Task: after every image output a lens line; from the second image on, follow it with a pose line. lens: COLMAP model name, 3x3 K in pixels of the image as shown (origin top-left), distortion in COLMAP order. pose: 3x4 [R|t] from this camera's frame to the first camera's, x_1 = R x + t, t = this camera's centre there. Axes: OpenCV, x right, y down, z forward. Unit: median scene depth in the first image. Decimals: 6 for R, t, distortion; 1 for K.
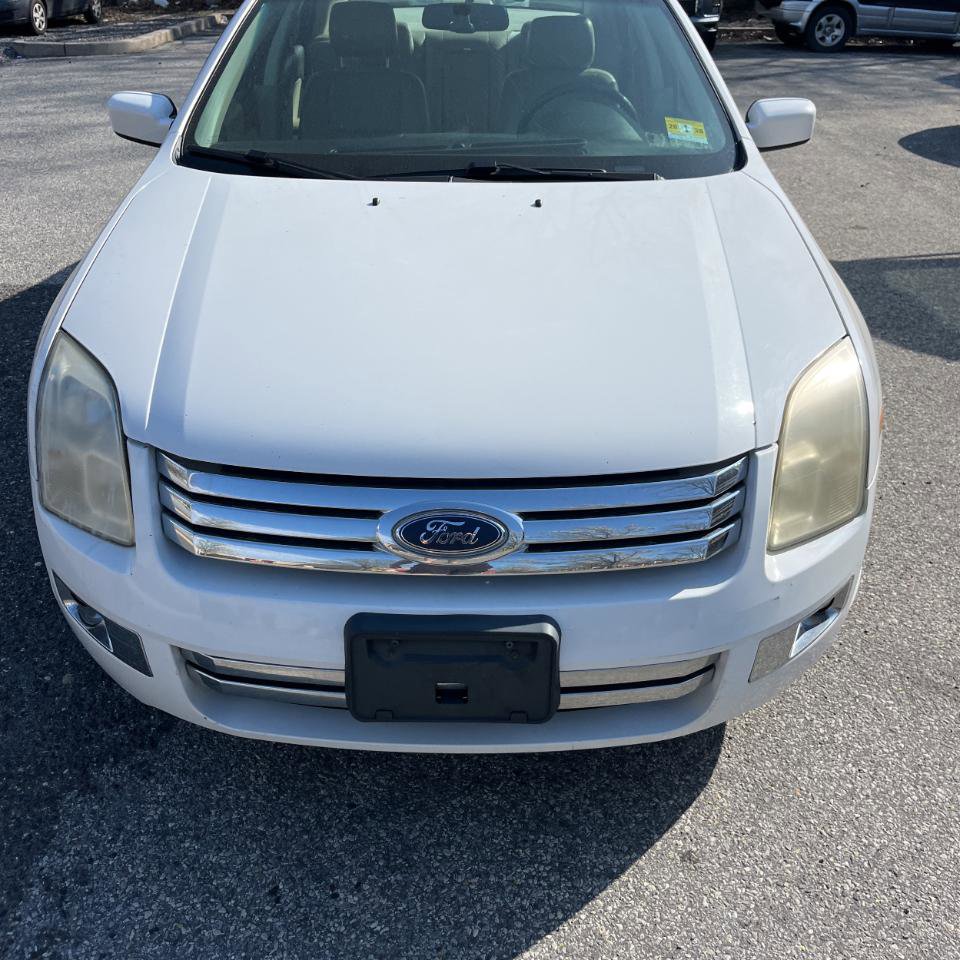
lens RADIAL K [[977.1, 0, 480.0], [0, 977.1, 477.4], [0, 0, 1]] dist [0.021268, 0.000000]
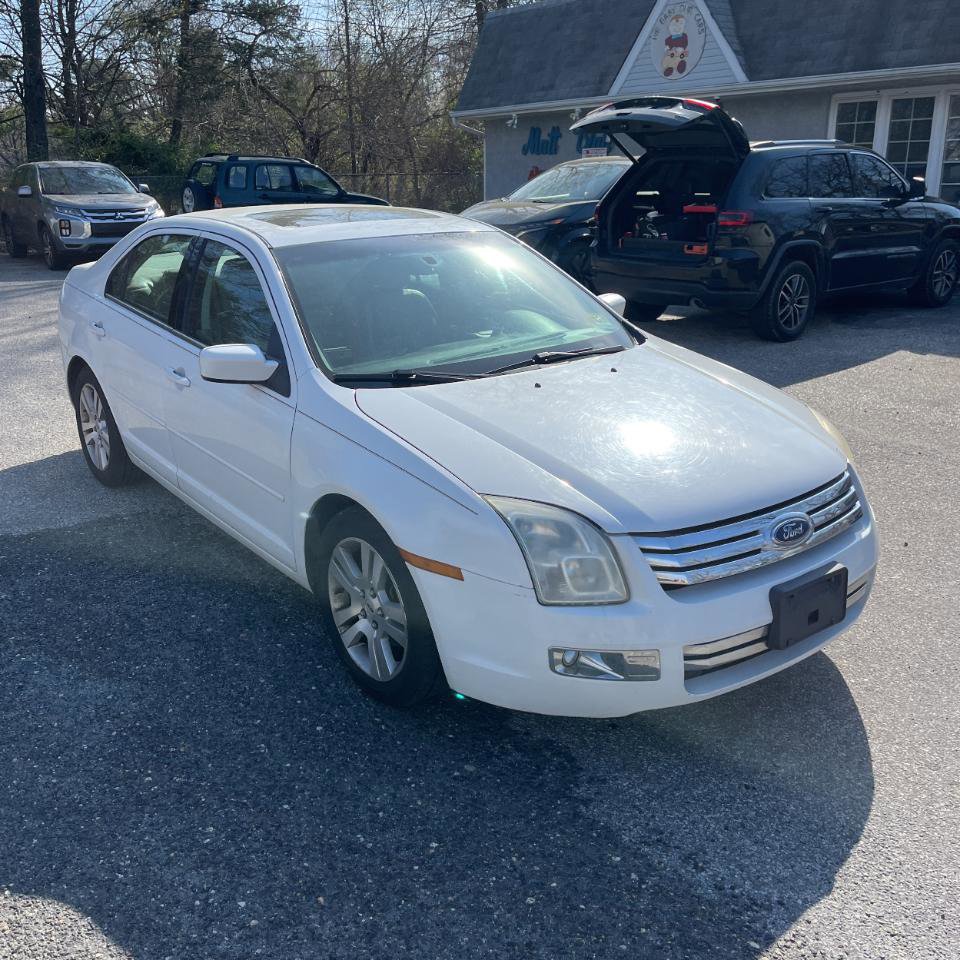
lens RADIAL K [[977.1, 0, 475.4], [0, 977.1, 479.5], [0, 0, 1]] dist [0.021268, 0.000000]
pose [[0.788035, -0.209060, 0.579047, -1.373038], [0.309356, 0.947671, -0.078860, -0.065596], [-0.532259, 0.241276, 0.811472, -0.185065]]
